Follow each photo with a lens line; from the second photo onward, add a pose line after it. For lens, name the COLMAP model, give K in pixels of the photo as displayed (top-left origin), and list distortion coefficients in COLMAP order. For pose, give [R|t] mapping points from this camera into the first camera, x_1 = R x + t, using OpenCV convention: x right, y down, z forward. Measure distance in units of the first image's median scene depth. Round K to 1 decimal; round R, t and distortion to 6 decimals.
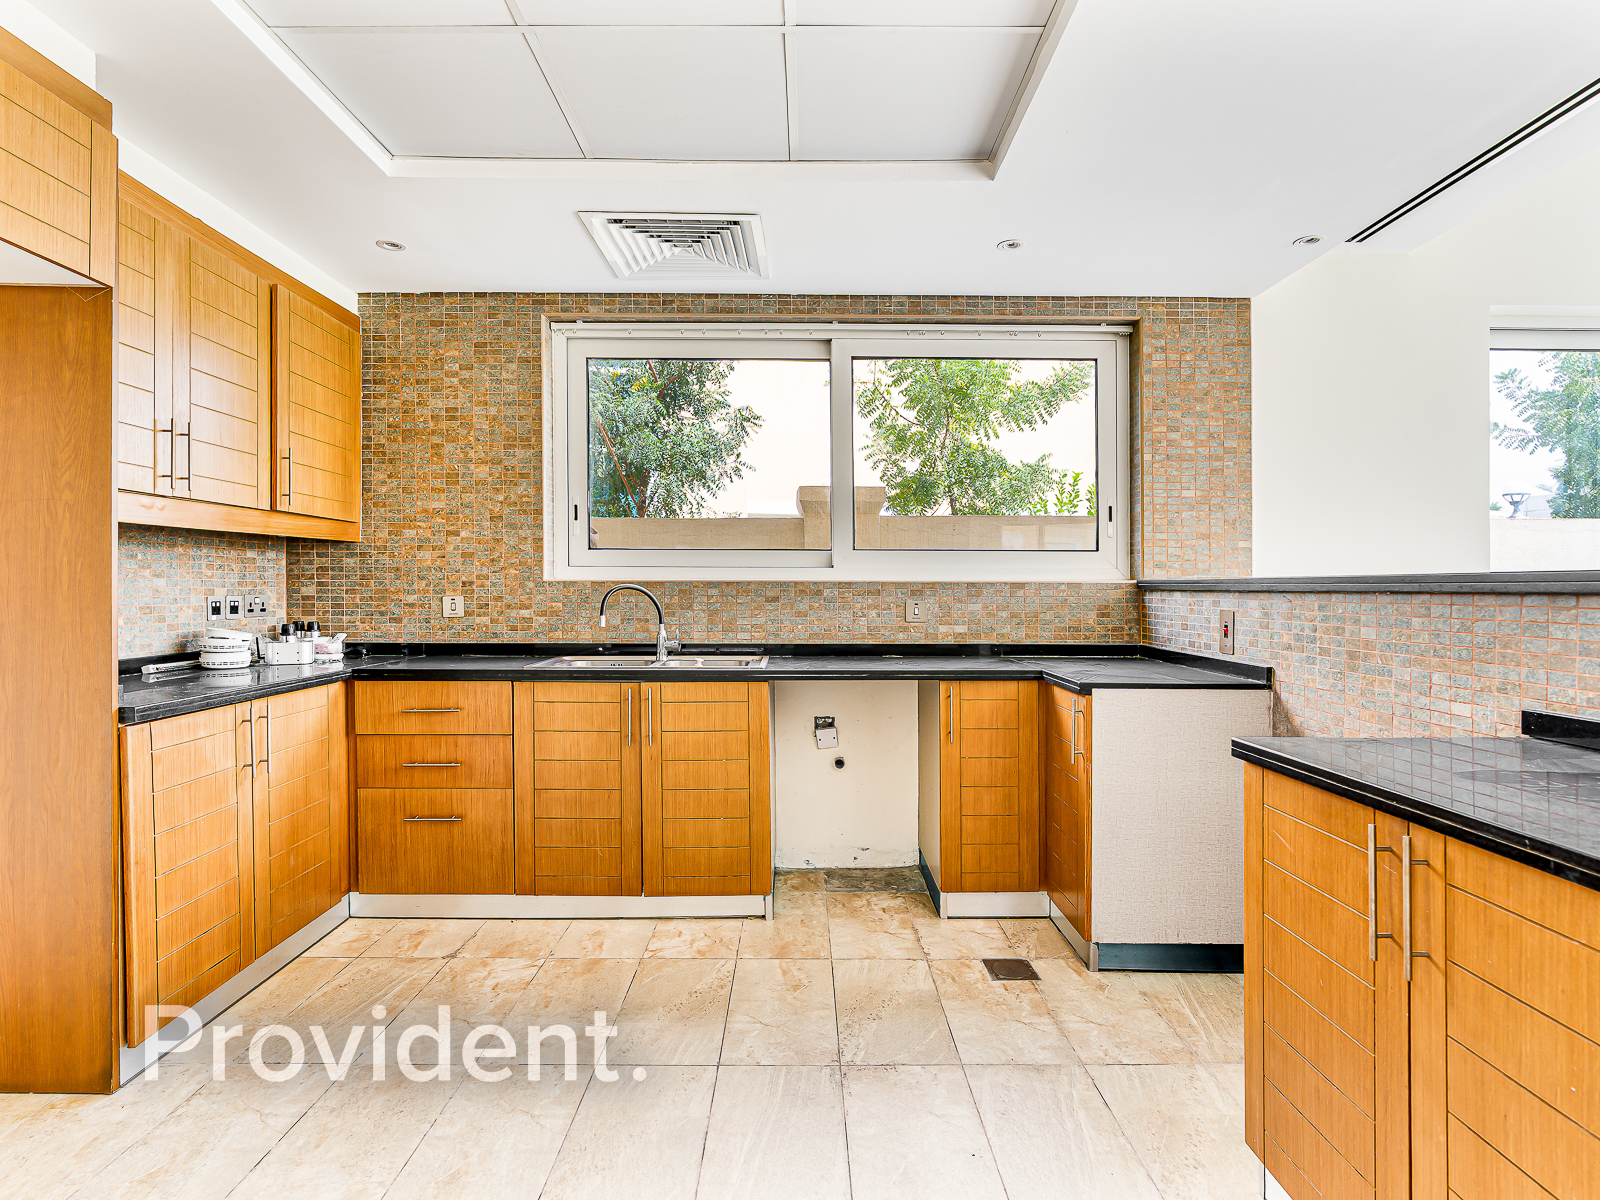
lens RADIAL K [[803.7, 0, 801.5], [0, 803.7, 596.4], [0, 0, 1]] dist [-0.010657, 0.004744]
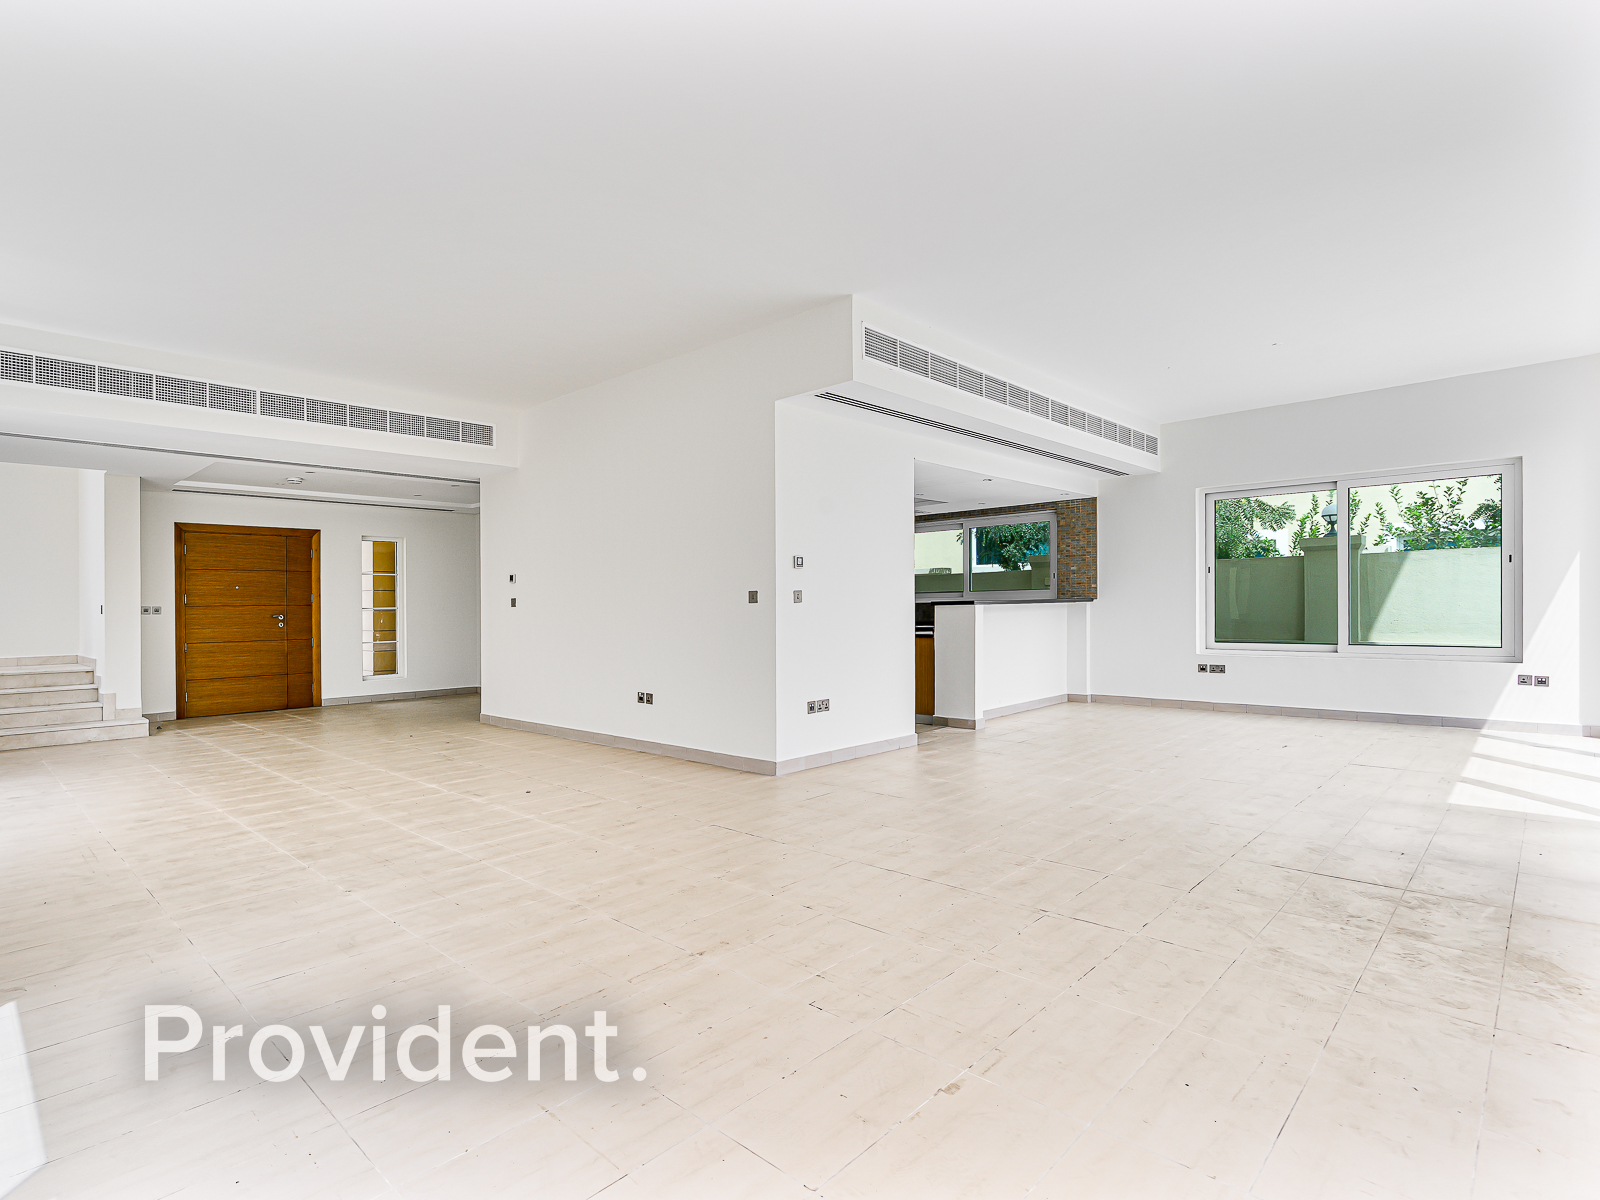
lens RADIAL K [[803.7, 0, 799.9], [0, 803.7, 601.8], [0, 0, 1]] dist [-0.010657, 0.004744]
pose [[0.727606, -0.001301, -0.685994, 1.721691], [0.000476, 0.999999, -0.001392, -0.007716], [0.685995, 0.000687, 0.727606, -1.714189]]
